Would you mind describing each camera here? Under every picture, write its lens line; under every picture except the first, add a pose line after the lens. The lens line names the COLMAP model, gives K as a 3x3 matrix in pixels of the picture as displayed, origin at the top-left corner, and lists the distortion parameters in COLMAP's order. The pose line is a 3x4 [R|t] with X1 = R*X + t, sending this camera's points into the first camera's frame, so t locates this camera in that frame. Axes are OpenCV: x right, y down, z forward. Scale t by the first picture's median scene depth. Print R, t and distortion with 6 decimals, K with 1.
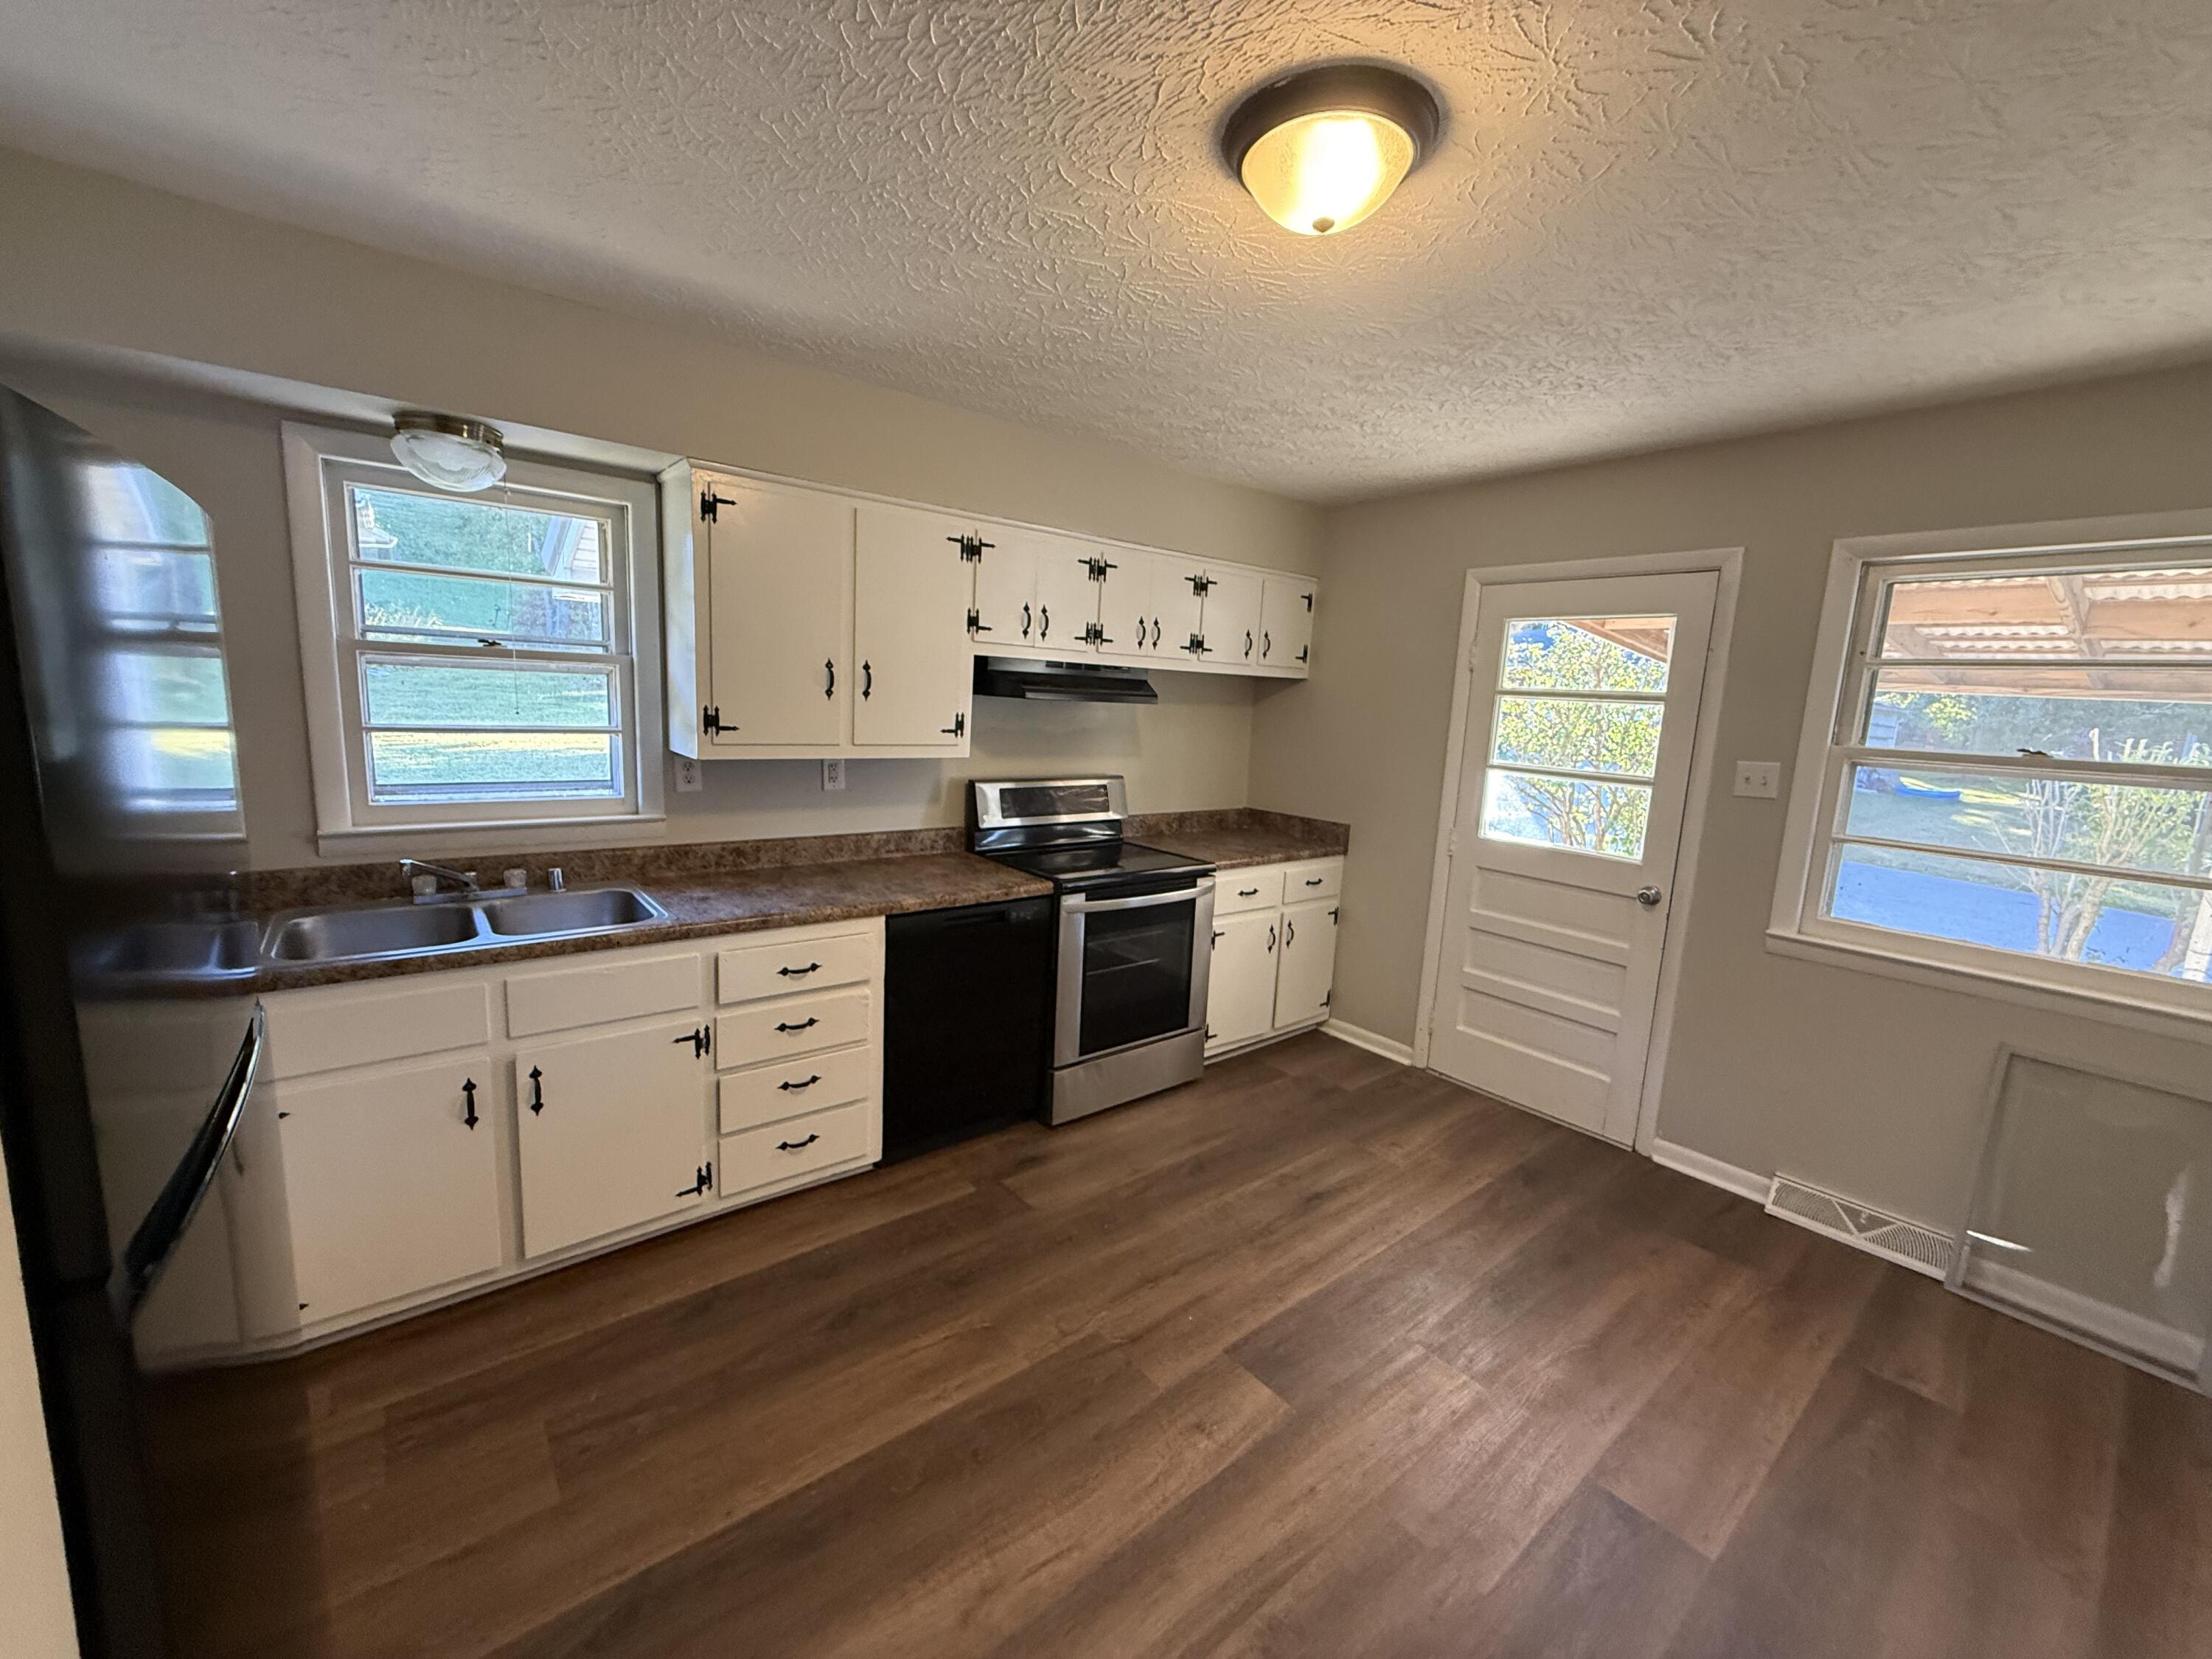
lens RADIAL K [[881.2, 0, 1100.3], [0, 881.2, 833.2], [0, 0, 1]] dist [-0.000184, 0.000251]
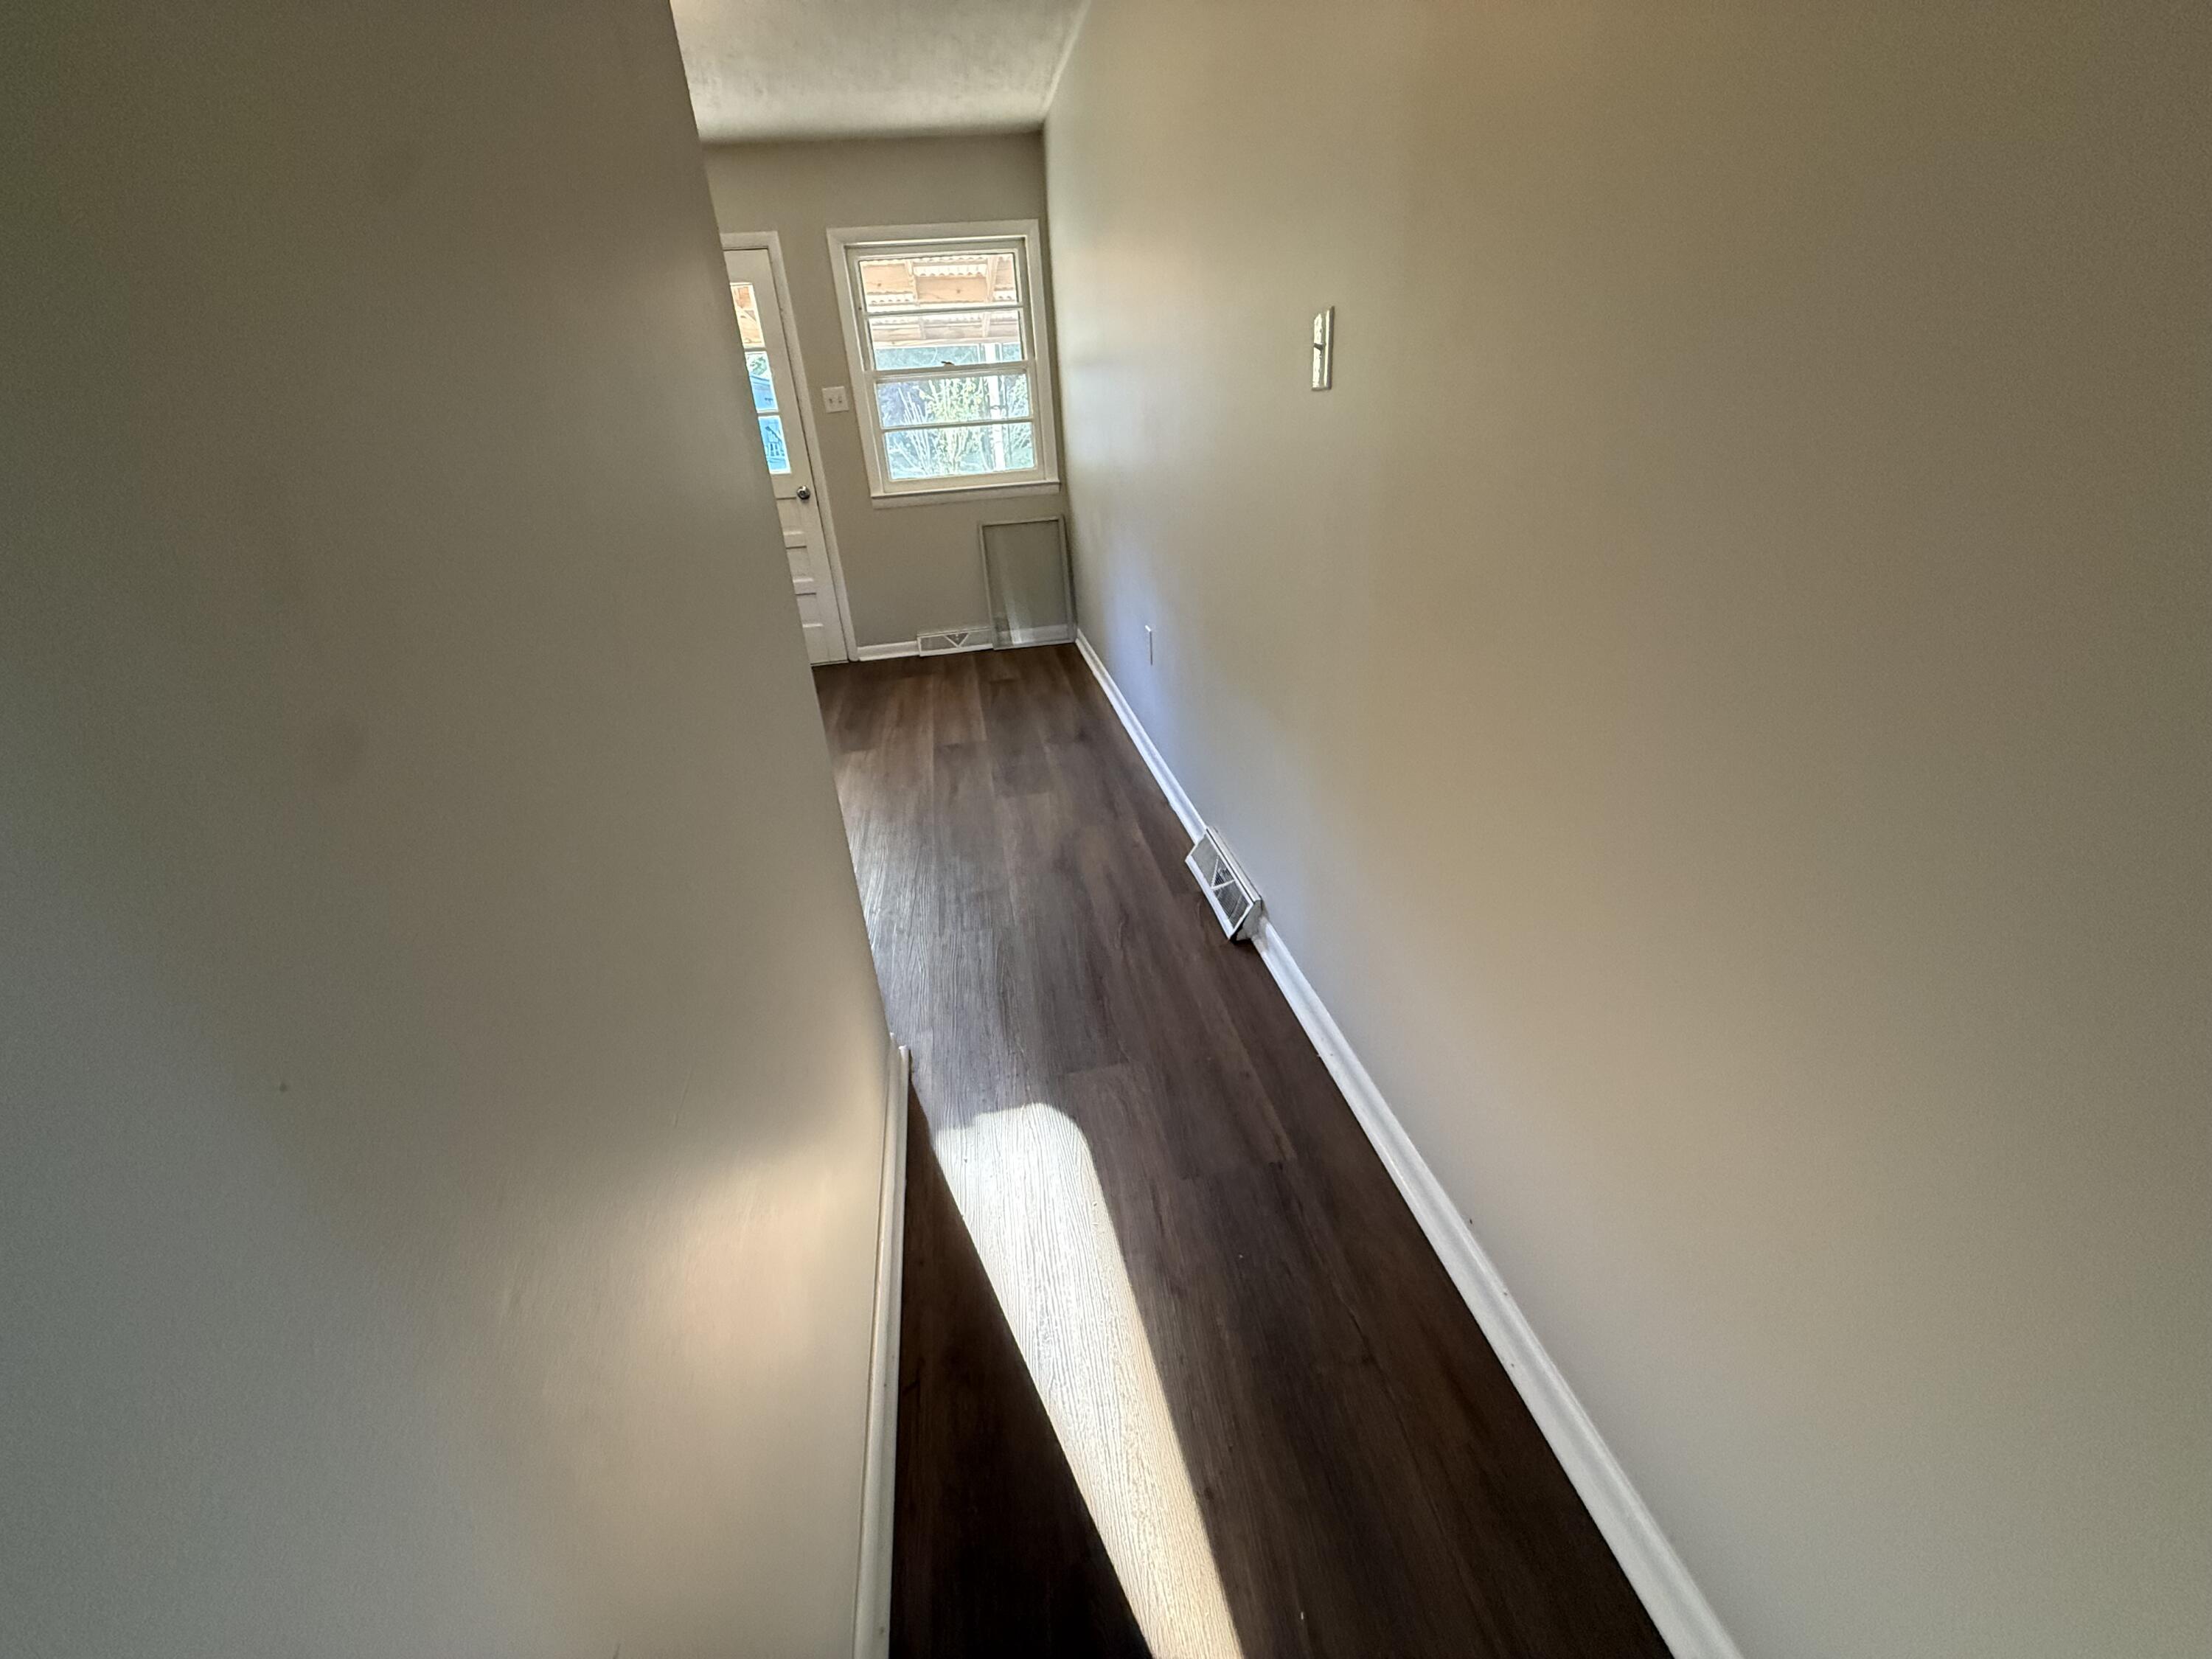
lens RADIAL K [[881.2, 0, 1100.3], [0, 881.2, 833.2], [0, 0, 1]] dist [-0.000184, 0.000251]
pose [[0.487798, -0.461452, 0.741023, -0.621941], [0.222981, 0.886570, 0.405305, 0.104435], [-0.843998, -0.032473, 0.535363, -0.320390]]
